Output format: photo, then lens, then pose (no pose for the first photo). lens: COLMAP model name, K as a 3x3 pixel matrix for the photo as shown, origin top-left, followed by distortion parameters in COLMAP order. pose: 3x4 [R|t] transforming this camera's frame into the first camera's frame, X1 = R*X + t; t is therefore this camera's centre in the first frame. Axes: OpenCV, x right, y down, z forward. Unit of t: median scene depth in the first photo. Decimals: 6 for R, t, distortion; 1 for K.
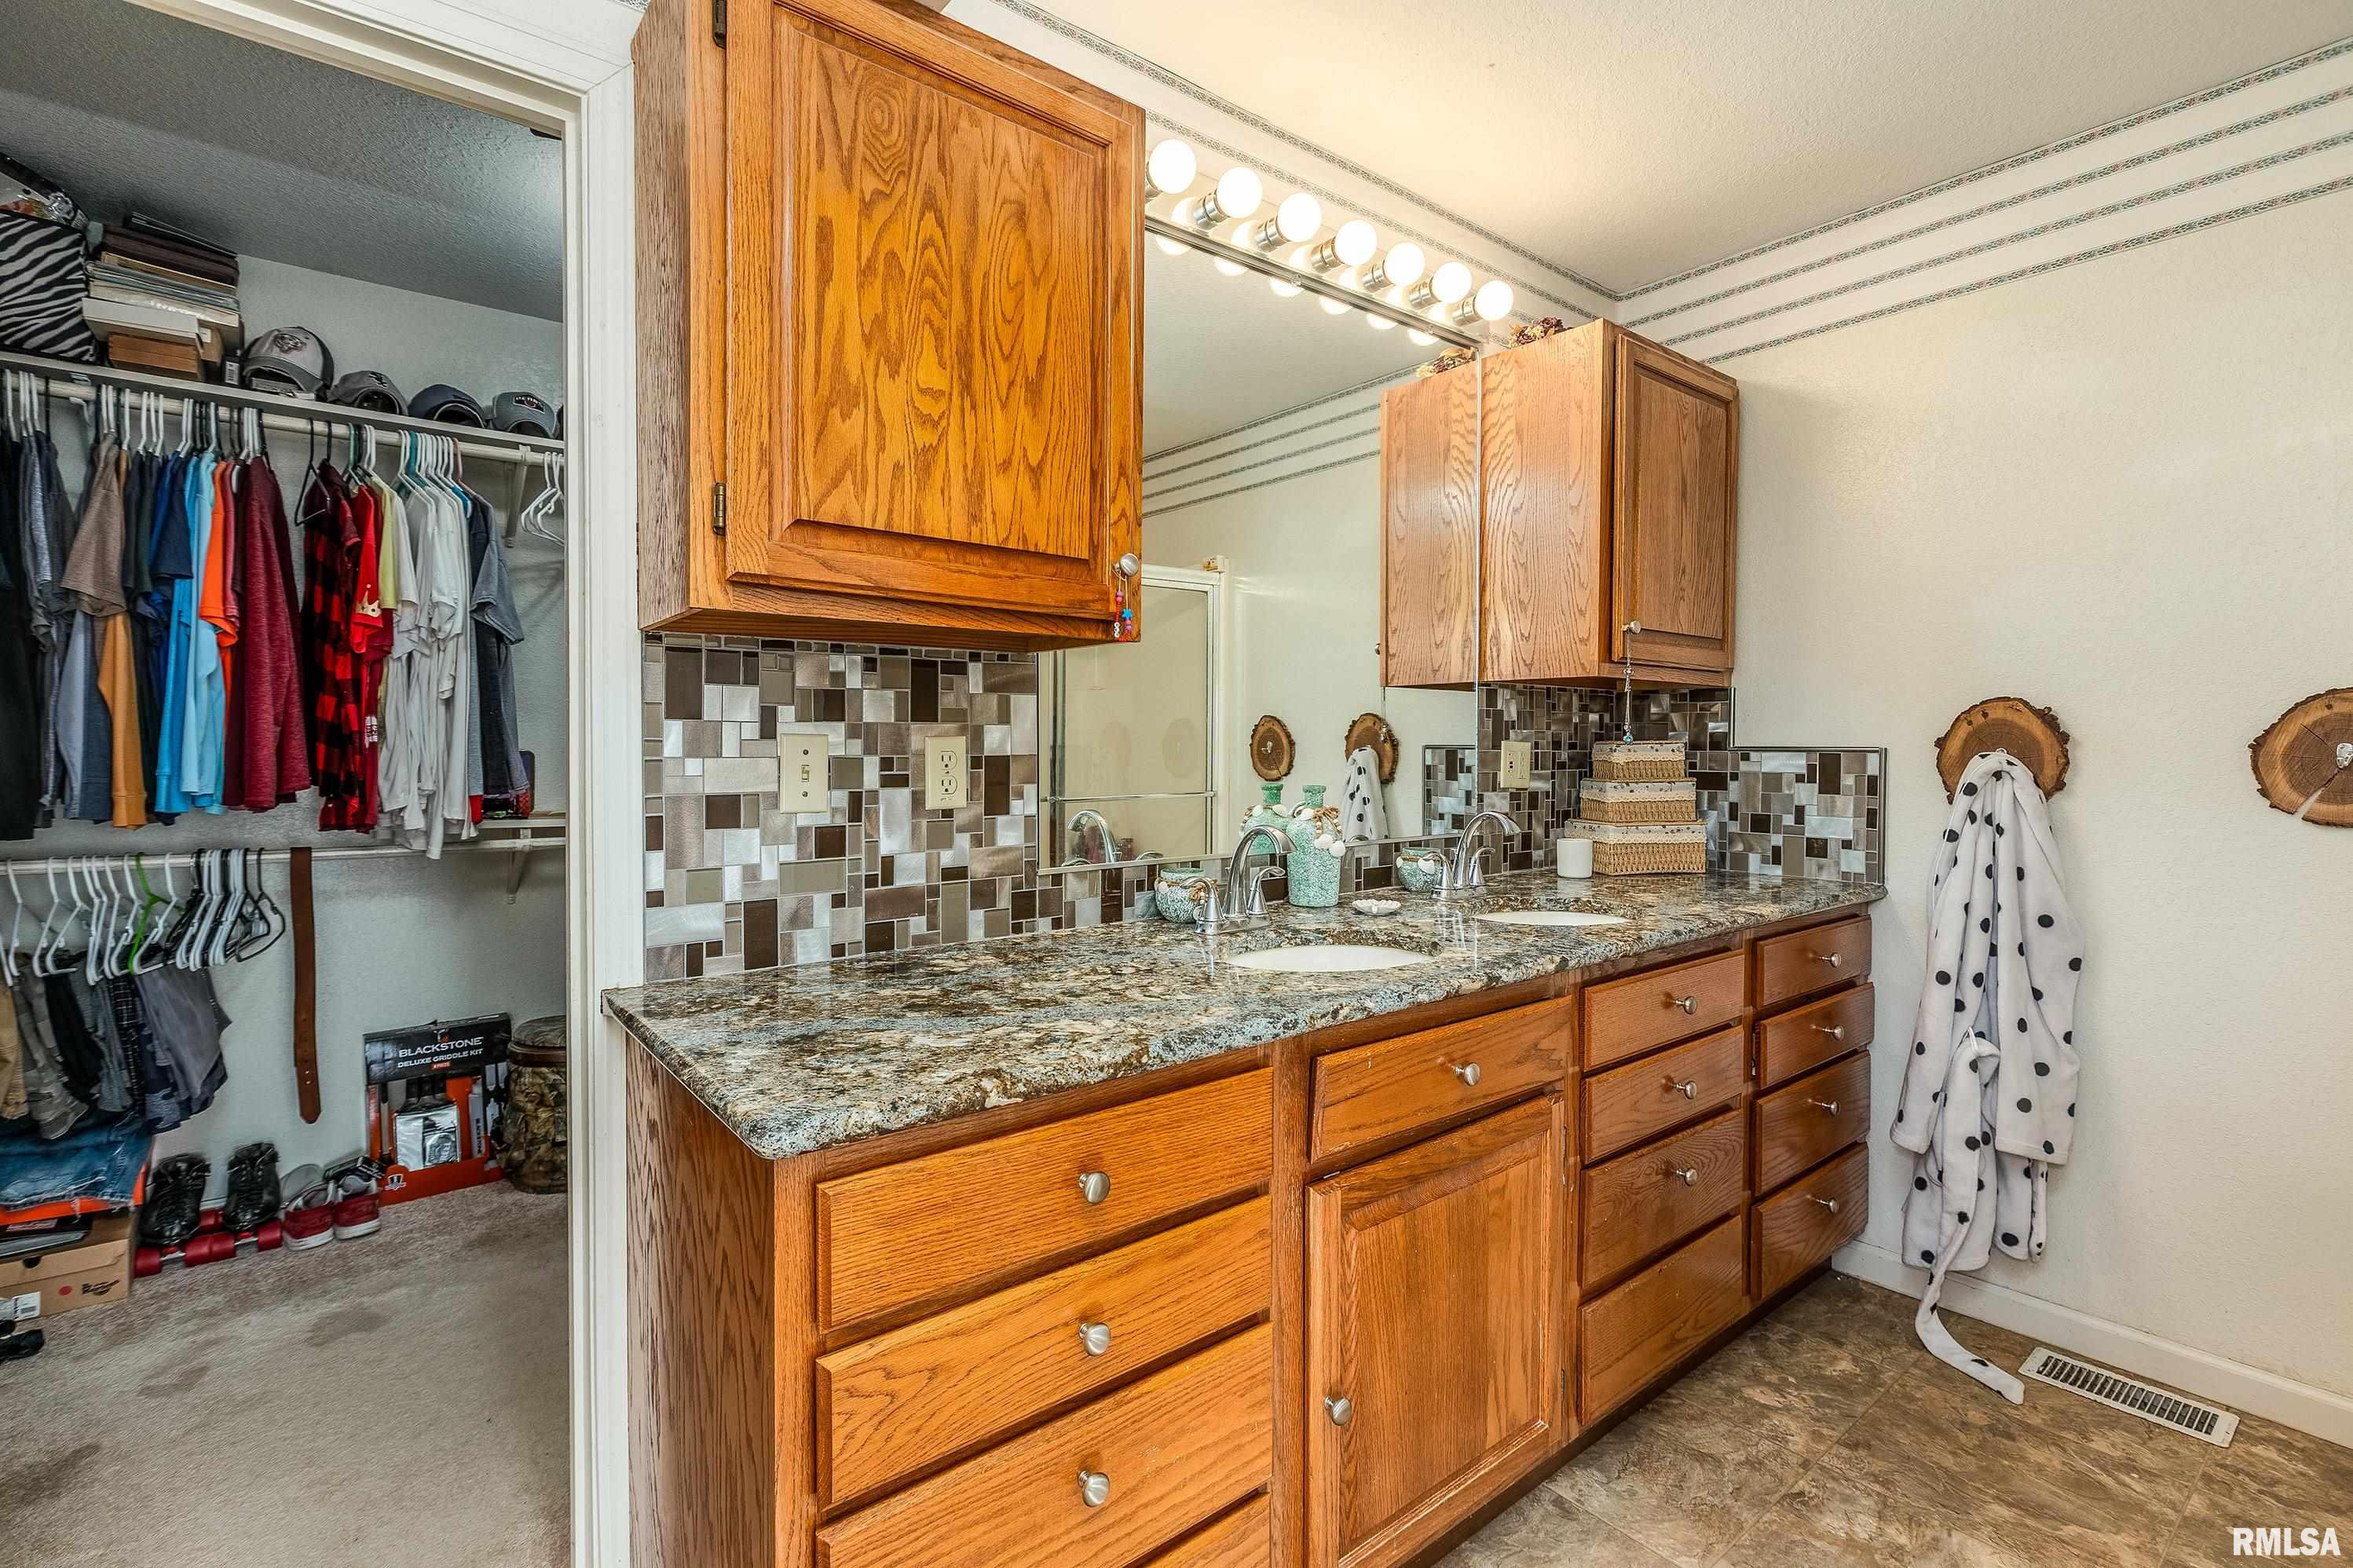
lens RADIAL K [[1120.7, 0, 1172.5], [0, 1120.7, 767.3], [0, 0, 1]] dist [-0.009847, 0.001285]
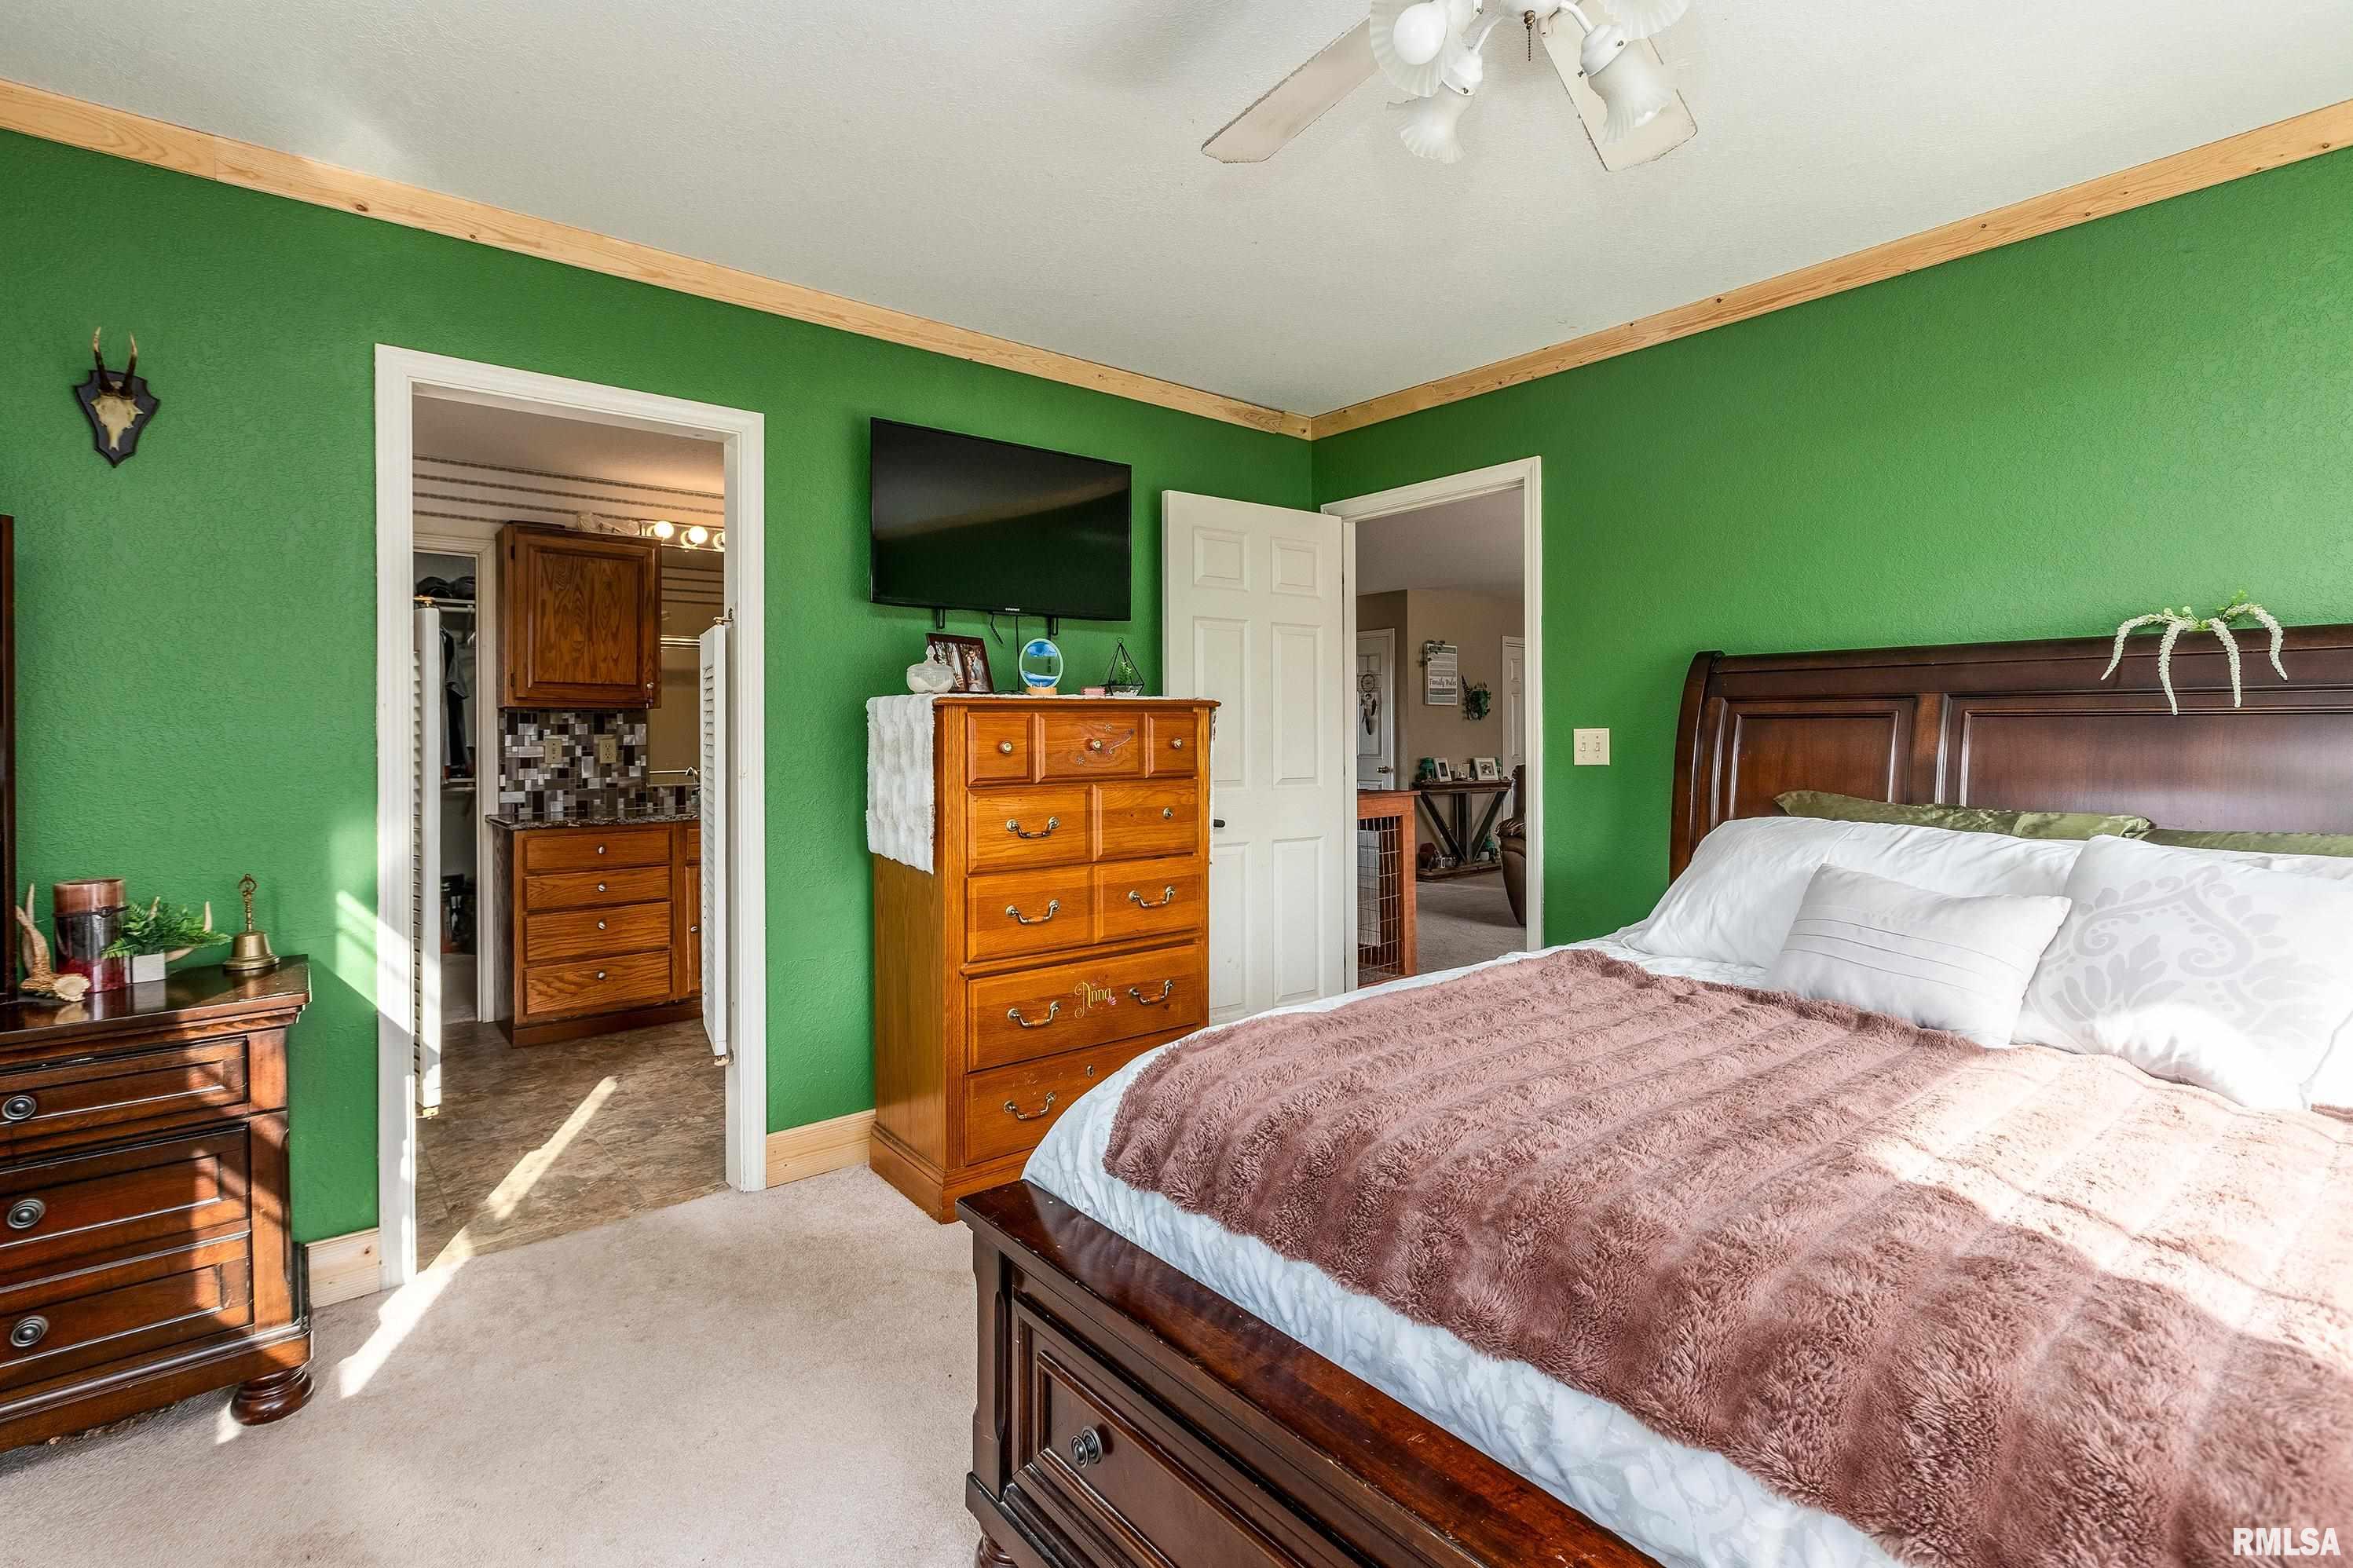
lens RADIAL K [[1120.7, 0, 1158.6], [0, 1120.7, 738.9], [0, 0, 1]] dist [-0.009847, 0.001285]
pose [[0.999900, -0.009021, 0.010908, 1.346048], [0.009247, 0.999739, -0.020868, 0.052630], [-0.010717, 0.020967, 0.999723, -2.171059]]
